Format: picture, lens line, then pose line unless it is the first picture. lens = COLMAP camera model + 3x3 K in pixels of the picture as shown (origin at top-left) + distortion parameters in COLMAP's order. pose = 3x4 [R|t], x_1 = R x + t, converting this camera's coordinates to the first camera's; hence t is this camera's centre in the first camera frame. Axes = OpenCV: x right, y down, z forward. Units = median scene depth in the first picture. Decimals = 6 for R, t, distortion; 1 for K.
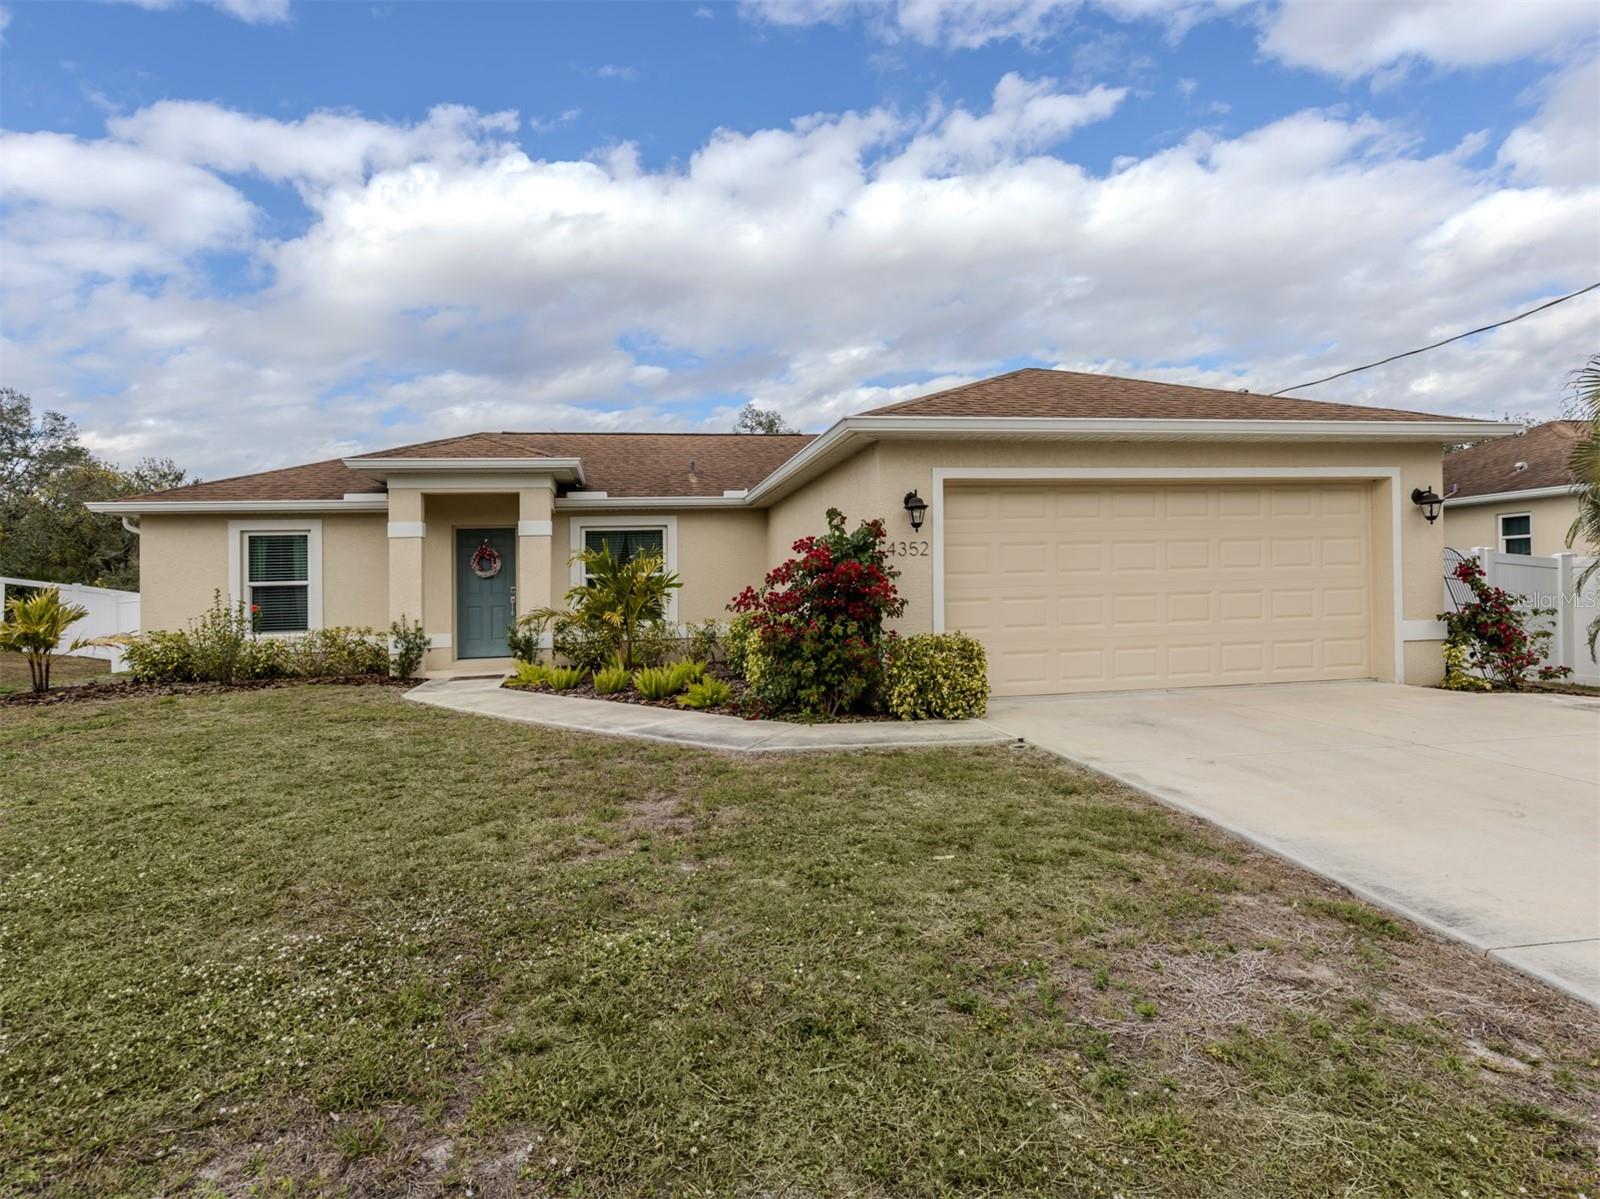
lens RADIAL K [[891.9, 0, 775.9], [0, 891.9, 543.5], [0, 0, 1]] dist [0.015048, -0.000995]
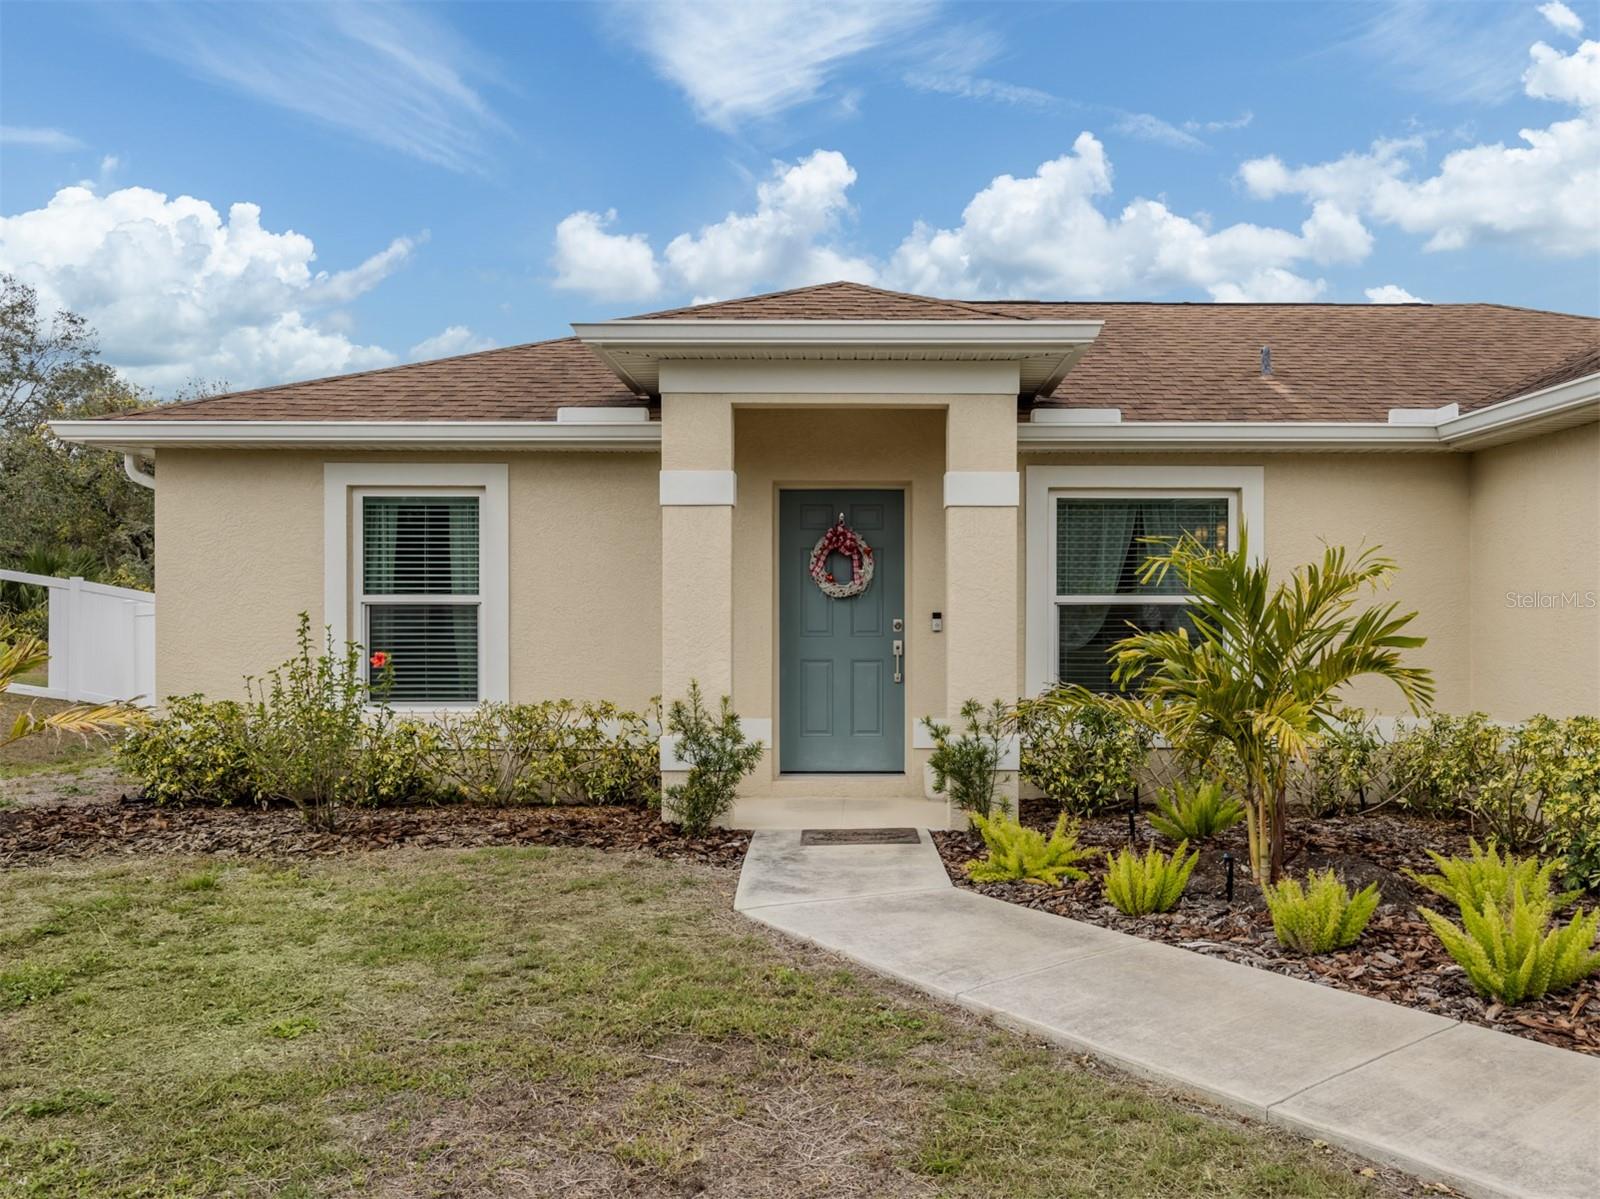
lens RADIAL K [[1363.2, 0, 865.0], [0, 1363.2, 568.8], [0, 0, 1]] dist [0.004873, -0.000221]
pose [[0.987414, 0.023769, -0.156362, -0.227453], [-0.018993, 0.999309, 0.031965, 0.001337], [0.157014, -0.028593, 0.987182, 0.352311]]
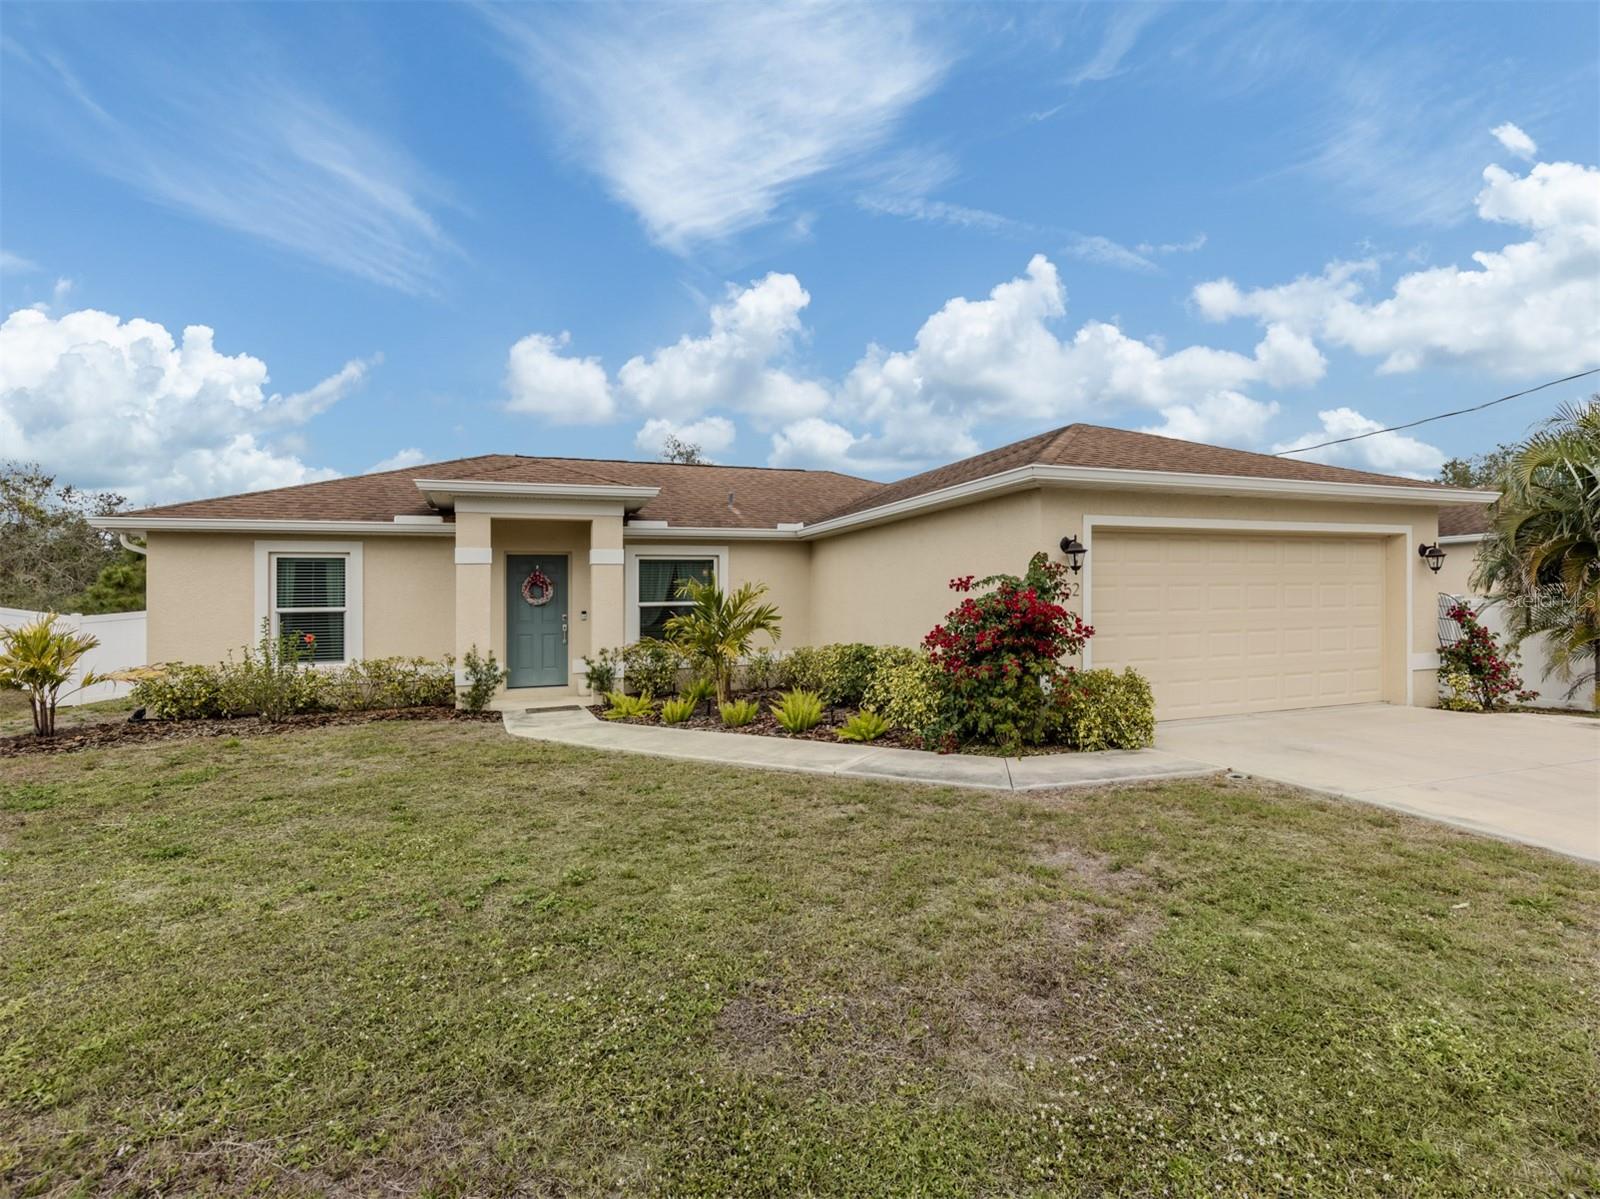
lens RADIAL K [[818.9, 0, 817.1], [0, 818.9, 566.4], [0, 0, 1]] dist [0.013596, -0.000374]
pose [[0.978106, 0.020044, 0.207139, -0.235803], [-0.019992, 0.999797, -0.002344, -0.009064], [-0.207144, -0.001848, 0.978309, 0.065154]]
